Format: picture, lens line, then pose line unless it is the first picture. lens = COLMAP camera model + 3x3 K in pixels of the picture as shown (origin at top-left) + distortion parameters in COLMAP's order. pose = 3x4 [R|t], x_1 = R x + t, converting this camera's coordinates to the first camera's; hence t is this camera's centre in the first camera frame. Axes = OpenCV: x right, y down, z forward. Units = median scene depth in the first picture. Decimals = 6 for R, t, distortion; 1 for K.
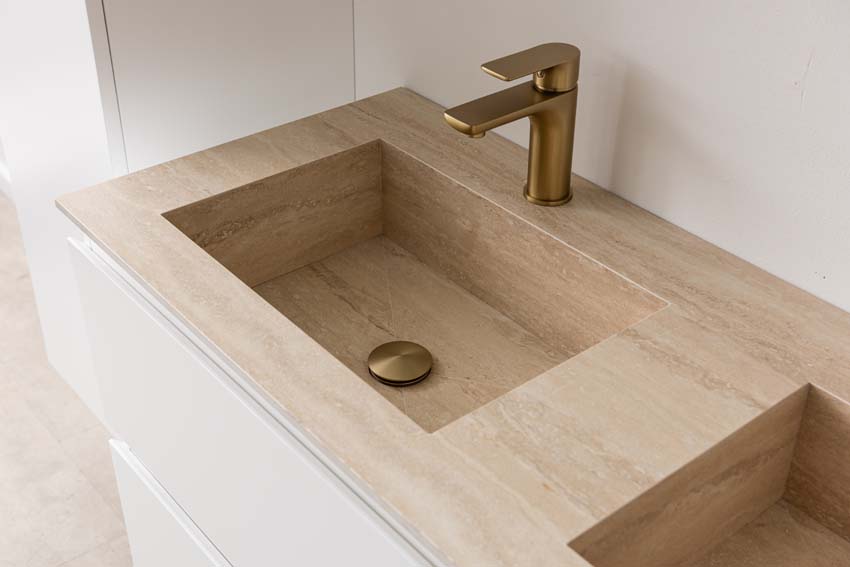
lens RADIAL K [[1100.9, 0, 425.0], [0, 1100.9, 283.5], [0, 0, 1]] dist [-0.005579, -0.010581]
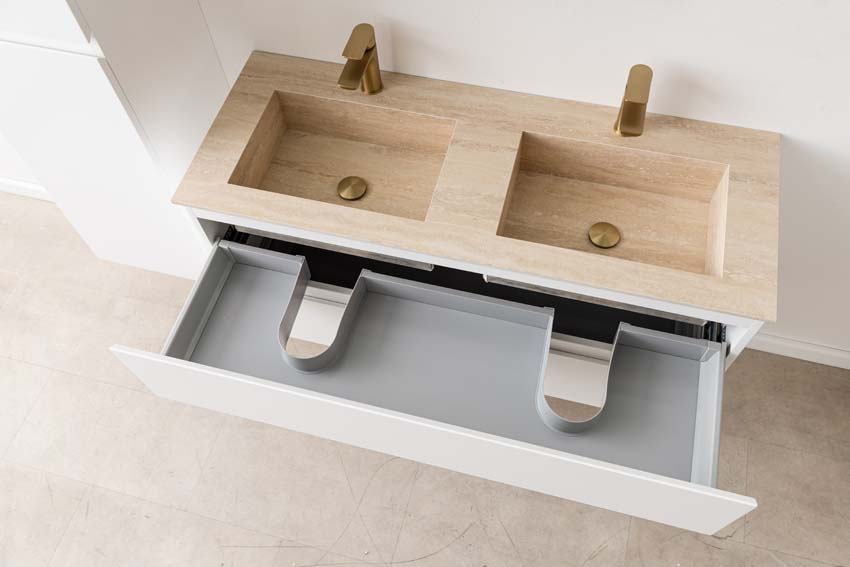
lens RADIAL K [[705.9, 0, 425.0], [0, 705.9, 283.5], [0, 0, 1]] dist [-0.013677, 0.001101]
pose [[0.809859, -0.523805, 0.264116, -0.385765], [0.360597, 0.799633, 0.480163, -0.412690], [-0.462707, -0.293625, 0.836472, -0.337025]]
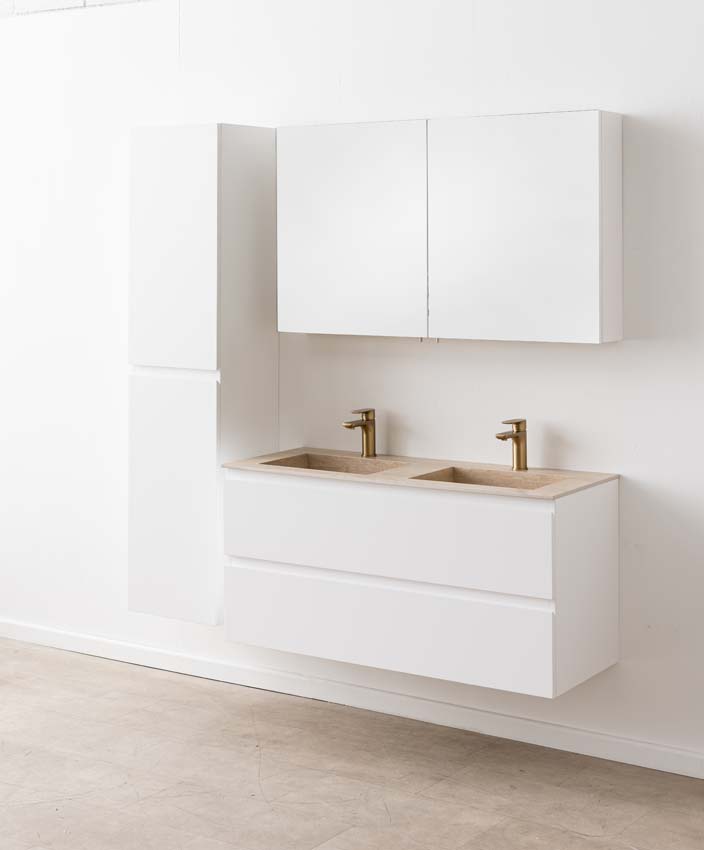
lens RADIAL K [[1507.8, 0, 352.0], [0, 1507.8, 425.0], [0, 0, 1]] dist [-0.011582, -0.021841]
pose [[0.955739, -0.043315, 0.291009, -1.245929], [0.168927, 0.890608, -0.422234, 1.737301], [-0.240886, 0.452705, 0.858506, -2.887144]]
